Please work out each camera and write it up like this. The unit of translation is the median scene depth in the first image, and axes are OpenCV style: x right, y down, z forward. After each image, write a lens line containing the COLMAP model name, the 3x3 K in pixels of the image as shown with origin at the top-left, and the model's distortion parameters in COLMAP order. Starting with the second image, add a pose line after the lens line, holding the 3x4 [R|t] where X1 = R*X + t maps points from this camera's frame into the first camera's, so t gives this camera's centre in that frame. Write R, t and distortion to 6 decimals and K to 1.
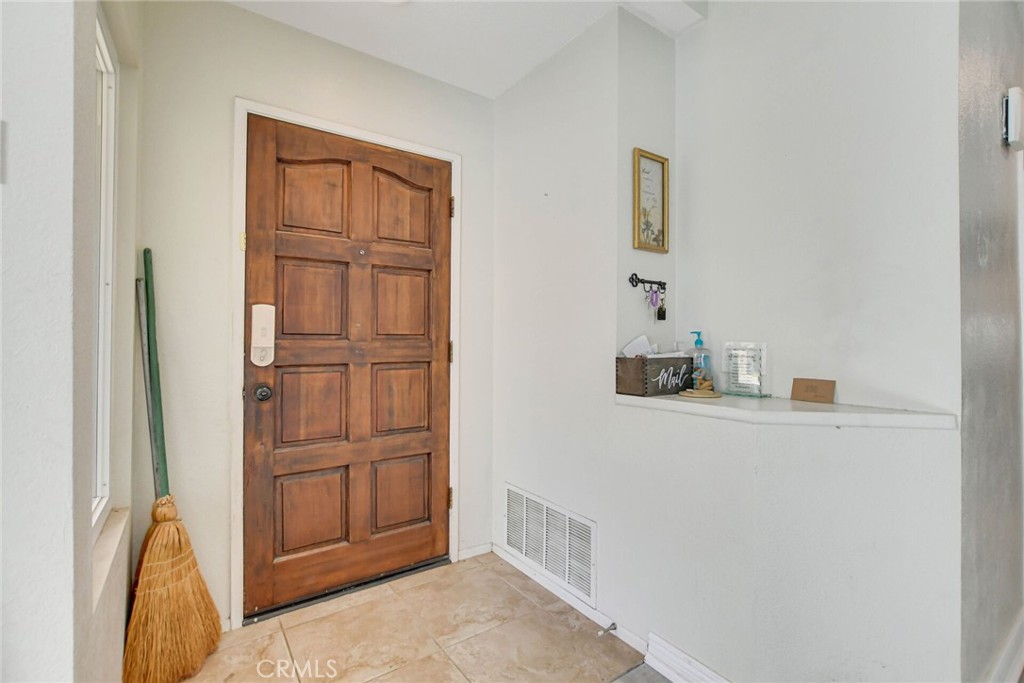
lens RADIAL K [[451.9, 0, 514.4], [0, 451.9, 338.7], [0, 0, 1]] dist [-0.021794, 0.002405]
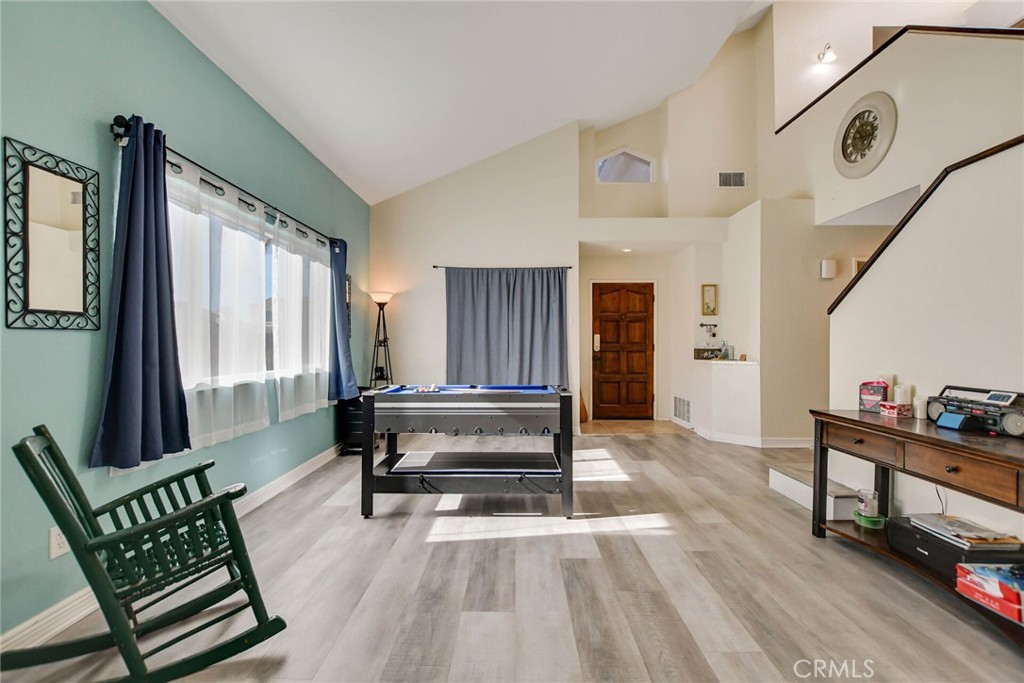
lens RADIAL K [[451.9, 0, 513.1], [0, 451.9, 341.0], [0, 0, 1]] dist [-0.021794, 0.002405]
pose [[0.814472, -0.008855, -0.580135, 0.929773], [0.003793, 0.999943, -0.009938, 0.011151], [0.580191, 0.005894, 0.814459, -2.182269]]
